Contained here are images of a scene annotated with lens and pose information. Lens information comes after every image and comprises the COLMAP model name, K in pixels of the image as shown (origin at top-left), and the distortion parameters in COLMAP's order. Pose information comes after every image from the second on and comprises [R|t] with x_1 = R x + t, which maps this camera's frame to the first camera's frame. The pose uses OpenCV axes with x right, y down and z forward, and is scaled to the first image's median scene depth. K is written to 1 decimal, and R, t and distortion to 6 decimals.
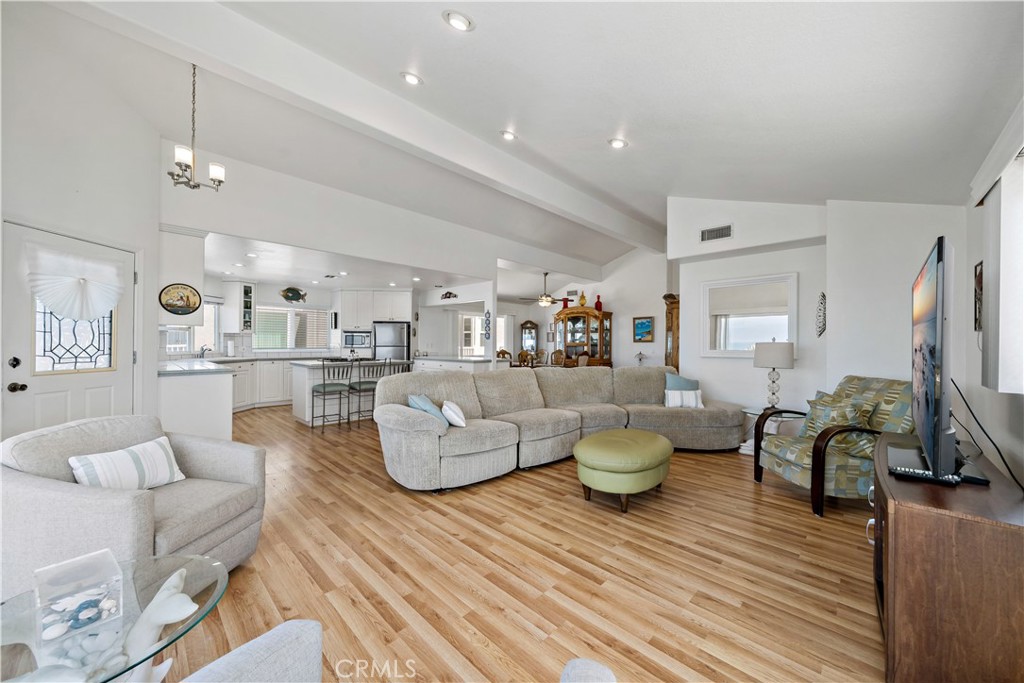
lens RADIAL K [[376.9, 0, 509.1], [0, 376.9, 345.6], [0, 0, 1]] dist [-0.003469, 0.000249]
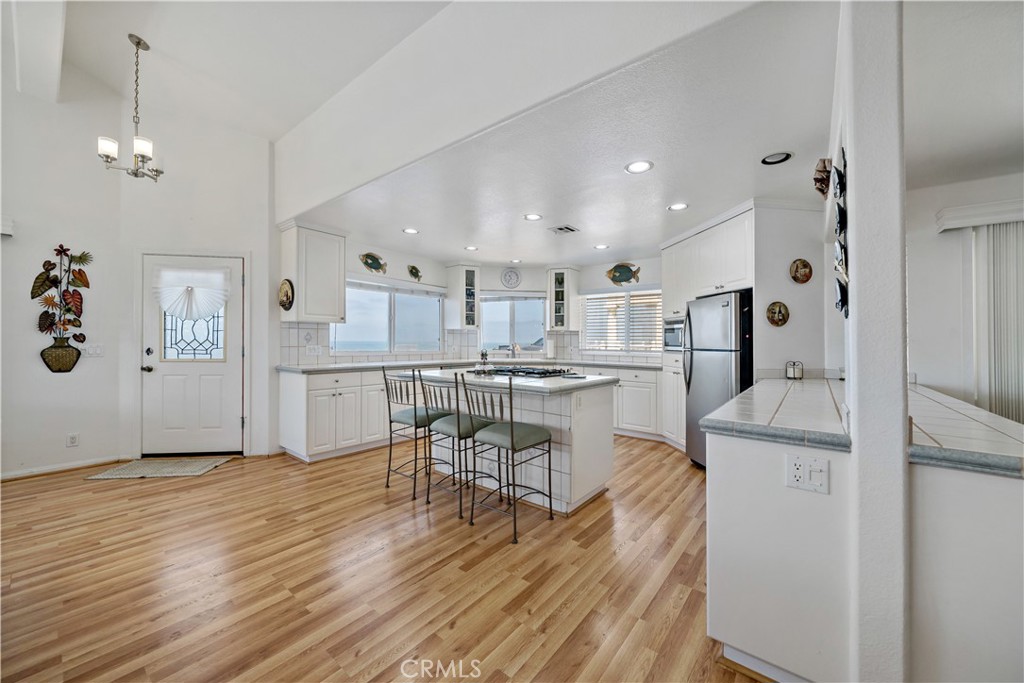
lens RADIAL K [[376.9, 0, 523.3], [0, 376.9, 338.6], [0, 0, 1]] dist [-0.003469, 0.000249]
pose [[0.127571, -0.015170, -0.991713, 0.118984], [-0.015564, 0.999729, -0.017294, -0.000653], [0.991707, 0.017641, 0.127301, 0.963691]]
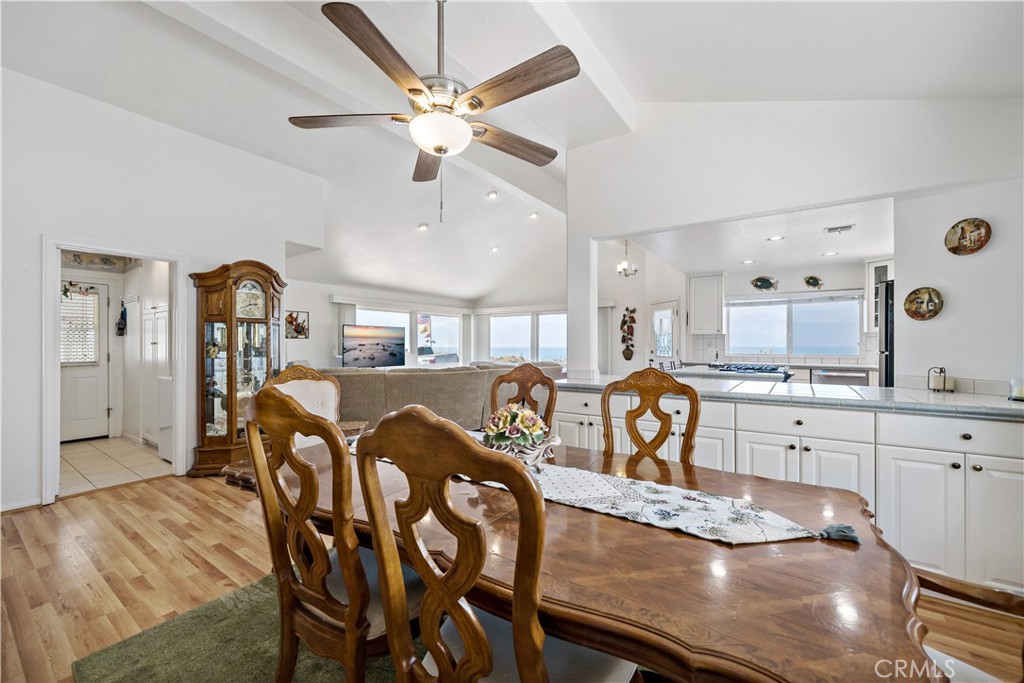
lens RADIAL K [[404.4, 0, 506.1], [0, 404.4, 344.9], [0, 0, 1]] dist [0.000999, -0.000629]
pose [[-0.985906, -0.009710, -0.167015, 0.142671], [-0.010356, 0.999942, 0.003002, -0.003622], [0.166976, 0.004689, -0.985950, 1.695042]]
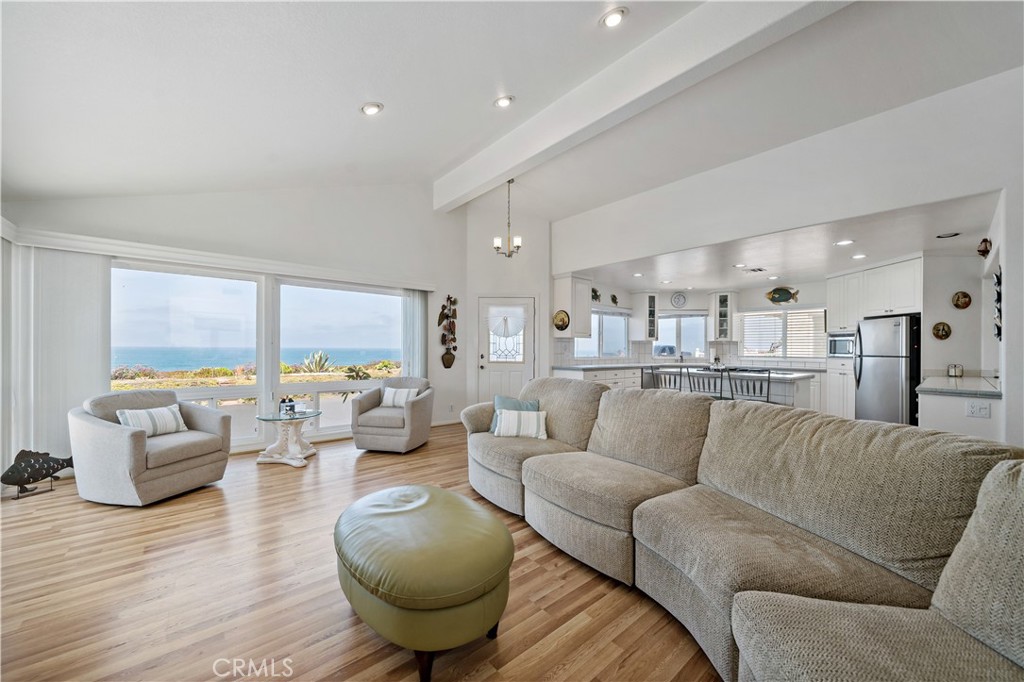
lens RADIAL K [[376.9, 0, 520.0], [0, 376.9, 350.3], [0, 0, 1]] dist [-0.003469, 0.000249]
pose [[-0.070820, -0.002862, -0.997485, 0.440442], [-0.015237, 0.999882, -0.001788, 0.003109], [0.997373, 0.015072, -0.070855, 0.607667]]
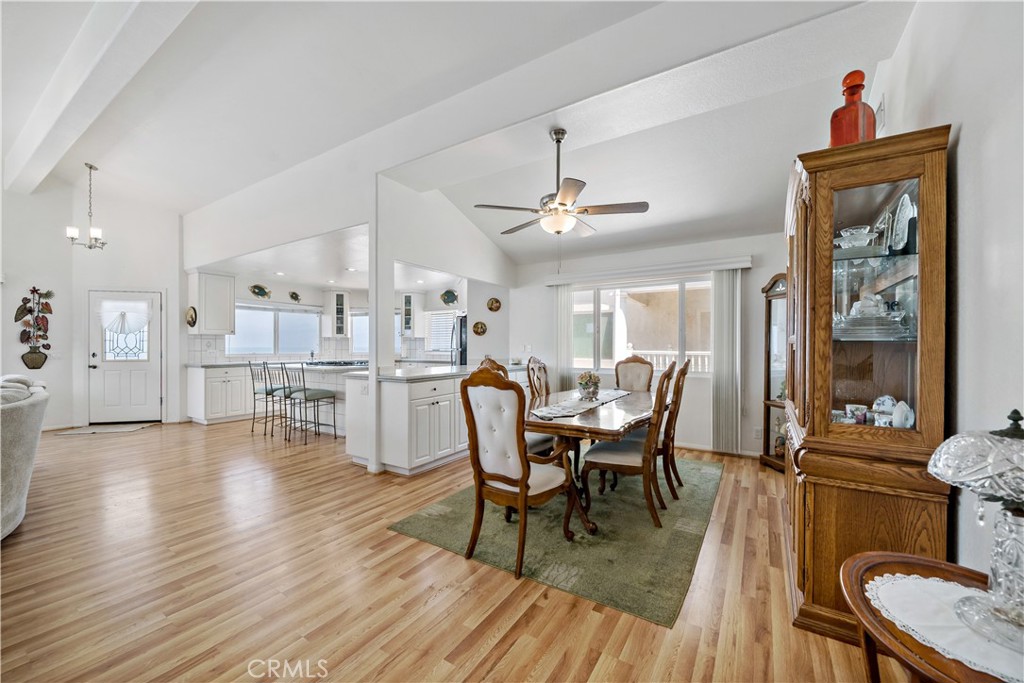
lens RADIAL K [[394.2, 0, 512.5], [0, 394.2, 340.3], [0, 0, 1]] dist [0.000252, 0.001585]
pose [[0.210626, -0.023210, -0.977291, 0.607209], [-0.003631, 0.999693, -0.024525, 0.003030], [0.977560, 0.008714, 0.210477, 1.242611]]
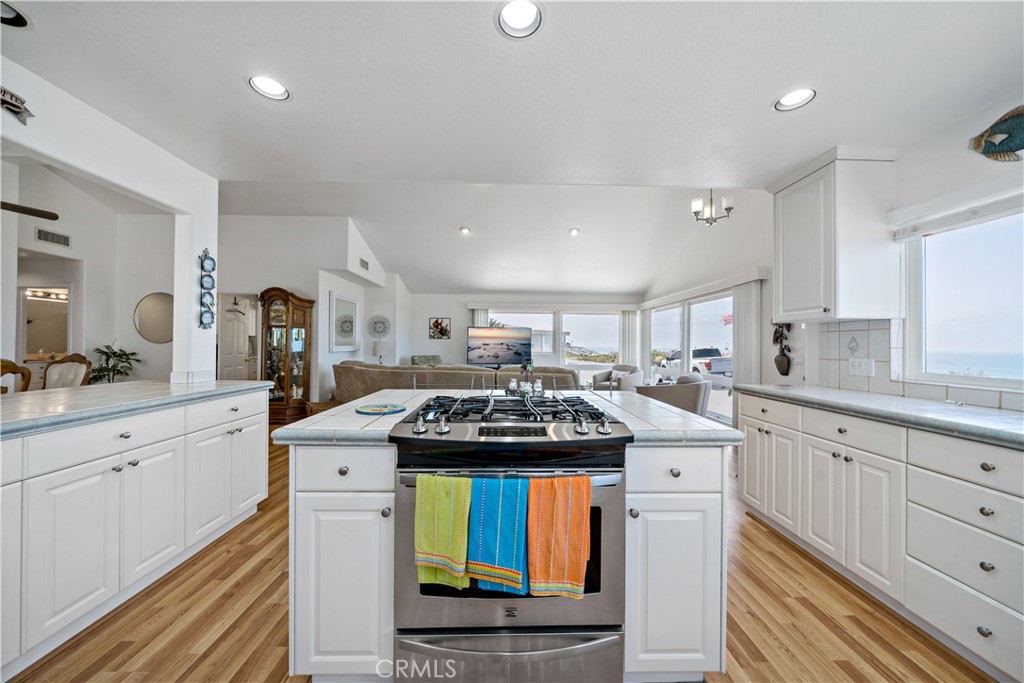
lens RADIAL K [[355.9, 0, 518.9], [0, 355.9, 352.3], [0, 0, 1]] dist [-0.009678, -0.000517]
pose [[-0.741160, -0.030620, 0.670629, -0.604950], [-0.012137, 0.999407, 0.032217, -0.009211], [-0.671218, 0.015738, -0.741093, 1.213477]]
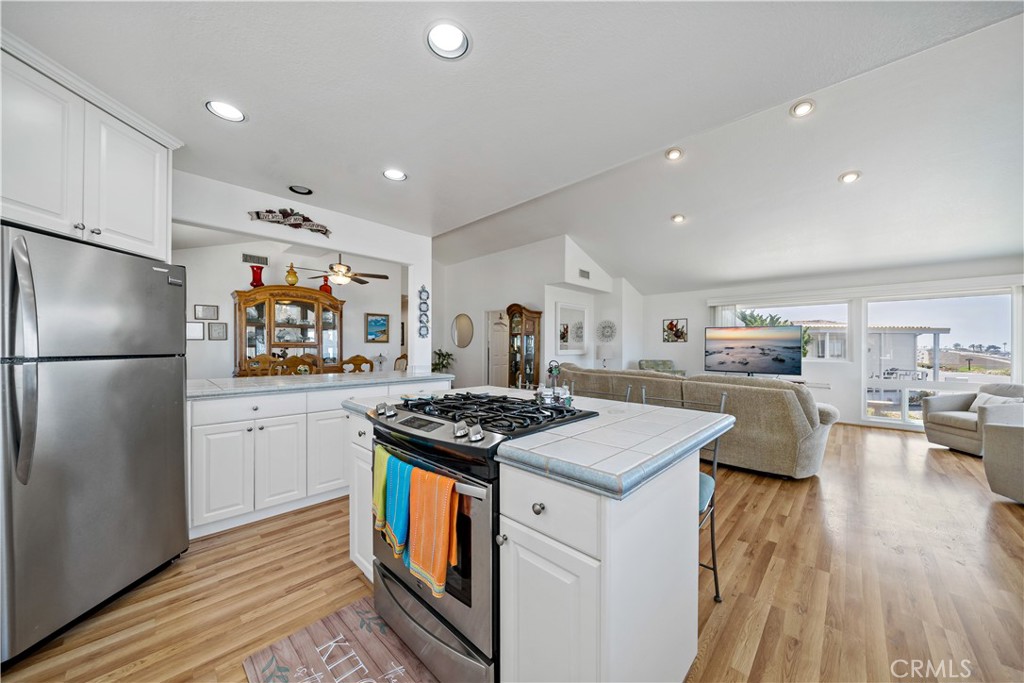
lens RADIAL K [[355.9, 0, 502.3], [0, 355.9, 357.8], [0, 0, 1]] dist [-0.009678, -0.000517]
pose [[-0.022980, -0.040198, 0.998927, -0.690428], [0.001021, 0.999190, 0.040232, -0.008911], [-0.999735, 0.001945, -0.022920, 1.029221]]
